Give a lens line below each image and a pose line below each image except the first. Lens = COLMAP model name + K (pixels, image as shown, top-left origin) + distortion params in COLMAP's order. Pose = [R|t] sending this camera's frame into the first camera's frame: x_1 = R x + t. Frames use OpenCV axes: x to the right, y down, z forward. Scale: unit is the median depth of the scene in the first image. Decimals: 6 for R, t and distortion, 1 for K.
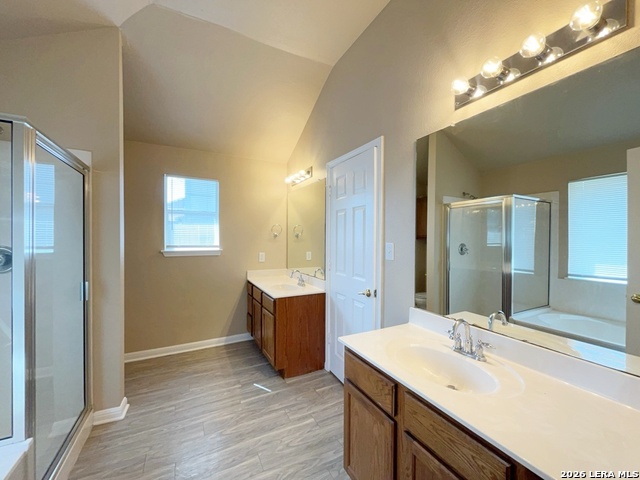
lens RADIAL K [[258.0, 0, 321.7], [0, 258.0, 240.0], [0, 0, 1]] dist [-0.007588, 0.001211]
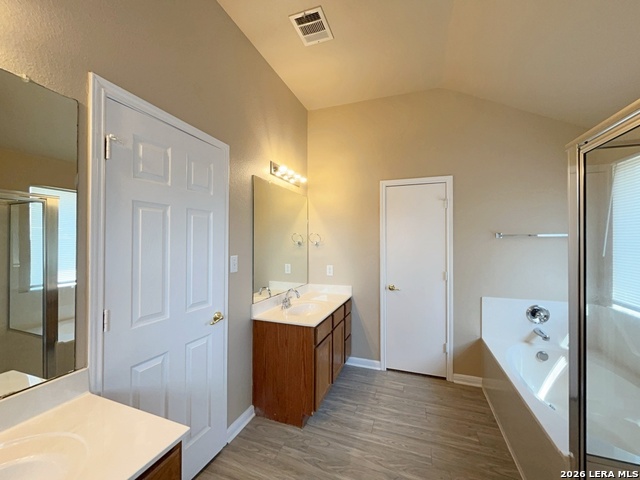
lens RADIAL K [[258.0, 0, 321.6], [0, 258.0, 239.5], [0, 0, 1]] dist [-0.007588, 0.001211]
pose [[-0.663745, 0.003518, 0.747951, -0.679629], [0.001192, 0.999993, -0.003646, -0.046465], [-0.747958, -0.001529, -0.663744, 1.299693]]
